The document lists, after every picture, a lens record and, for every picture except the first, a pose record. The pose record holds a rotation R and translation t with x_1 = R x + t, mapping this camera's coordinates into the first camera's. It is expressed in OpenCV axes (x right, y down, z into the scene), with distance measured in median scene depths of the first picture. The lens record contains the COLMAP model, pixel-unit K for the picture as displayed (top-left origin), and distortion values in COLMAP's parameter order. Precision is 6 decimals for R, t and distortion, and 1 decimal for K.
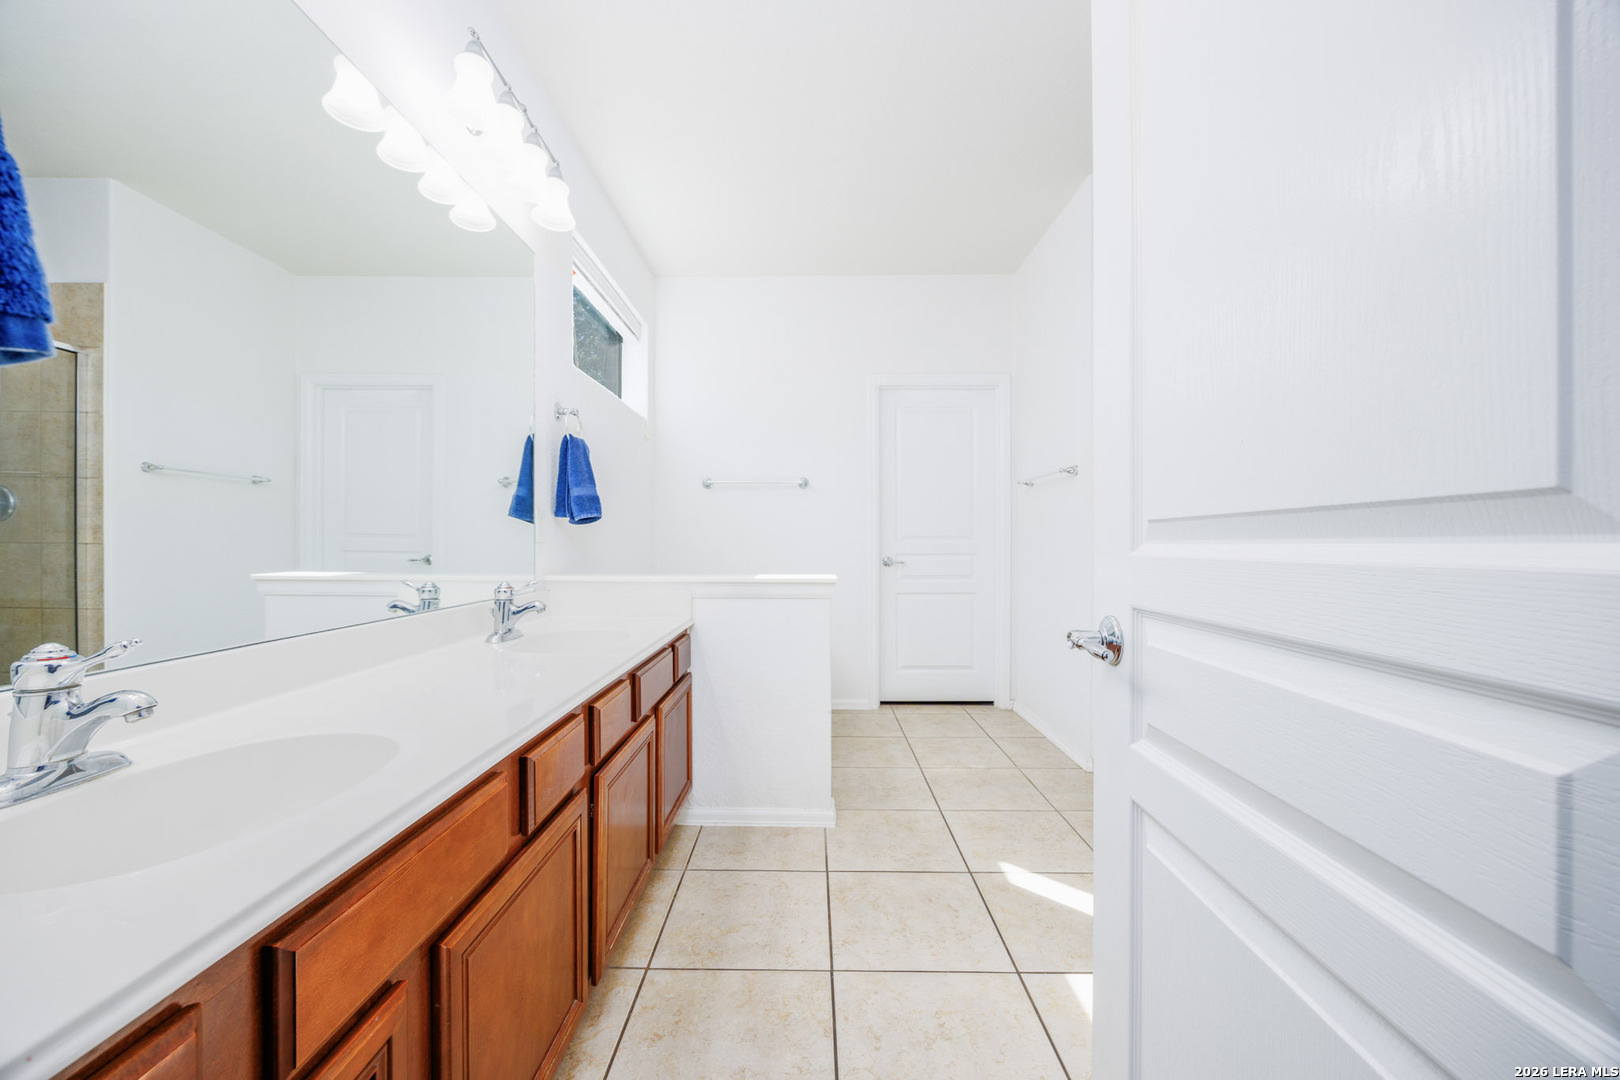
lens RADIAL K [[625.6, 0, 802.2], [0, 625.6, 541.7], [0, 0, 1]] dist [-0.002497, -0.000326]
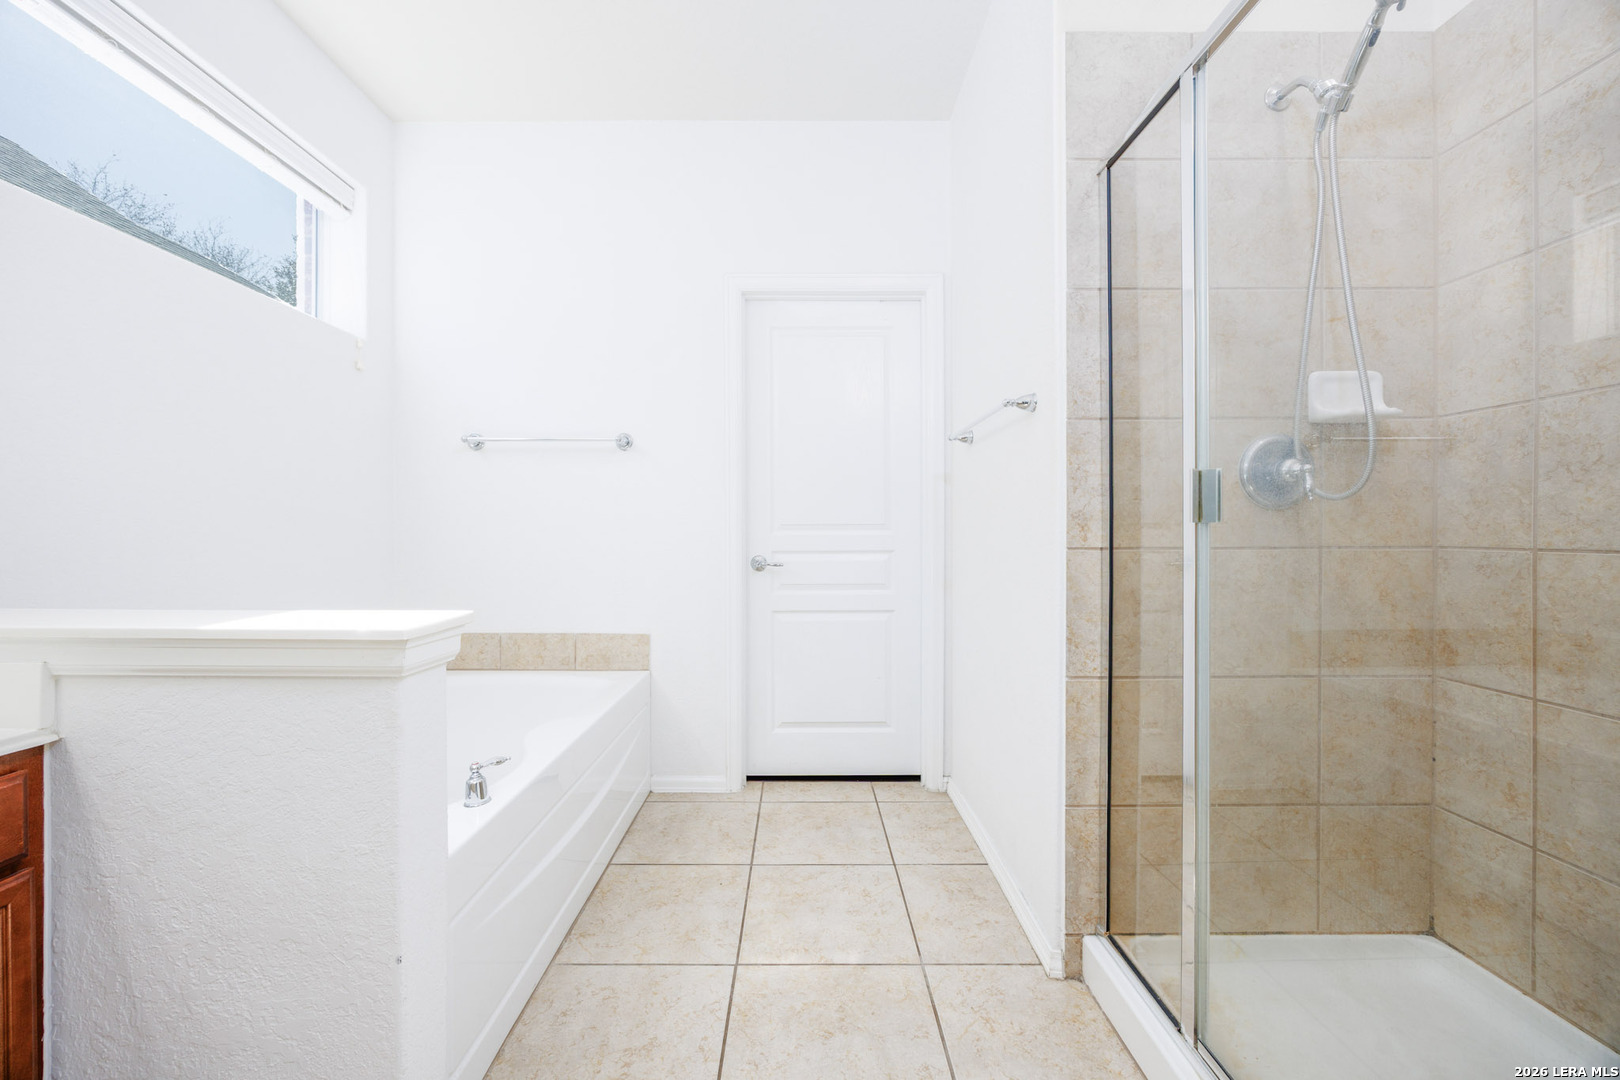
lens RADIAL K [[623.6, 0, 794.1], [0, 623.6, 528.7], [0, 0, 1]] dist [0.000482, 0.000115]
pose [[0.999996, 0.000710, 0.002649, 0.175061], [-0.000706, 0.999999, -0.001397, -0.002837], [-0.002650, 0.001396, 0.999996, 0.352413]]
